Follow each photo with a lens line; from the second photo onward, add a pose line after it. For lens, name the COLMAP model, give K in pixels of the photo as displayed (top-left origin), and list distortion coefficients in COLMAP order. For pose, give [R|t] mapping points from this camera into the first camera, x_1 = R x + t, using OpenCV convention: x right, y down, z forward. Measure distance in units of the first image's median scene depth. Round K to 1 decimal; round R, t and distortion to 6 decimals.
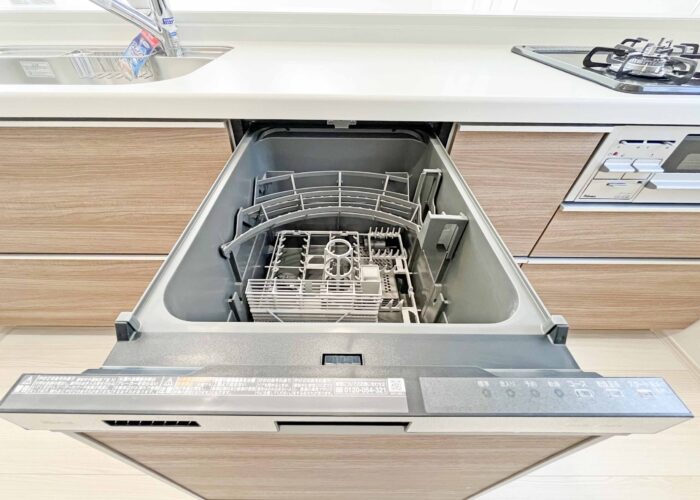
lens RADIAL K [[287.8, 0, 339.0], [0, 287.8, 253.9], [0, 0, 1]] dist [0.000933, -0.000959]
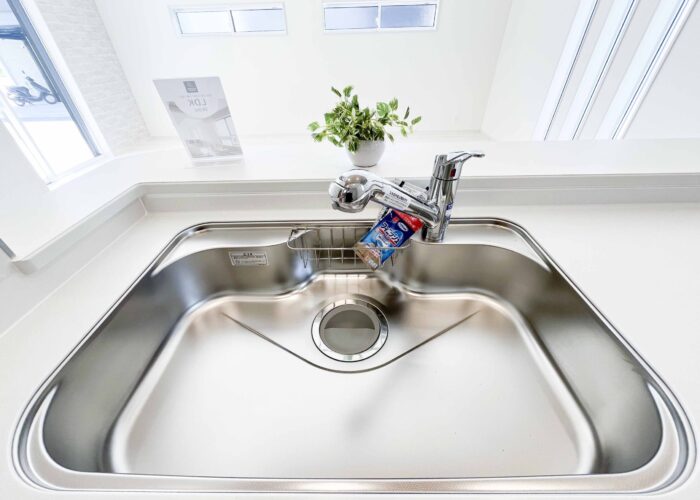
lens RADIAL K [[287.8, 0, 346.6], [0, 287.8, 249.9], [0, 0, 1]] dist [0.000933, -0.000959]
pose [[0.999311, -0.028018, -0.024325, -1.046270], [0.025201, 0.993692, -0.109272, -0.774956], [0.027233, 0.108584, 0.993714, 0.358460]]
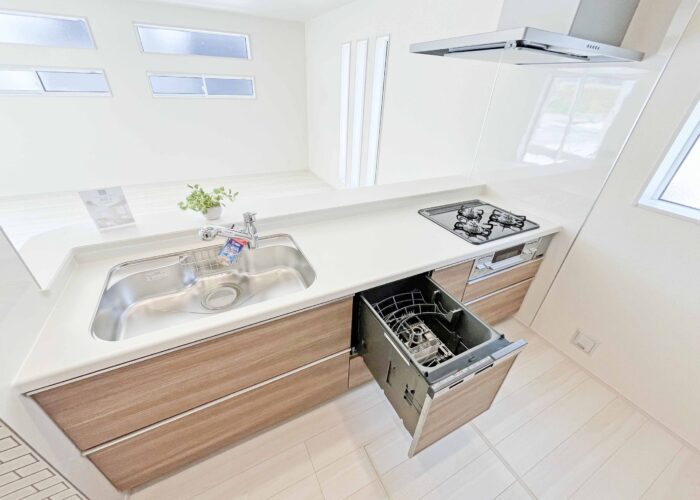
lens RADIAL K [[287.8, 0, 350.8], [0, 287.8, 252.9], [0, 0, 1]] dist [0.000933, -0.000959]
pose [[0.885290, -0.222230, 0.408505, -1.020370], [0.293922, 0.948116, -0.121188, -0.393178], [-0.360378, 0.227355, 0.904675, -0.888434]]
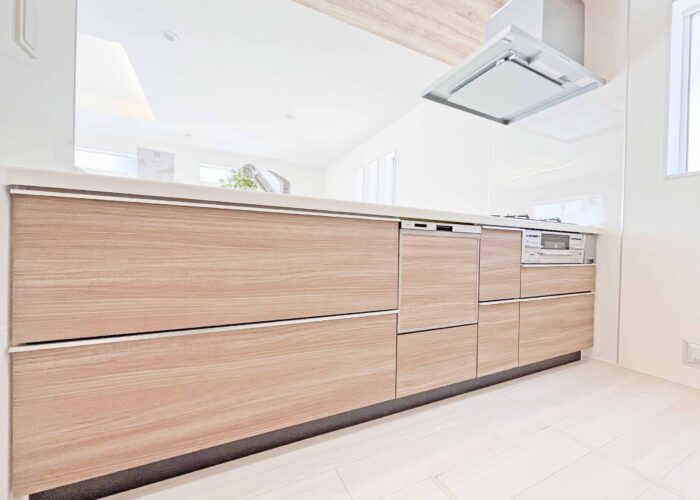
lens RADIAL K [[287.8, 0, 348.5], [0, 287.8, 254.4], [0, 0, 1]] dist [0.000933, -0.000959]
pose [[0.894366, 0.006719, 0.447286, -1.292177], [0.296479, 0.739840, -0.603935, 0.662104], [-0.334978, 0.672749, 0.659696, -0.031457]]
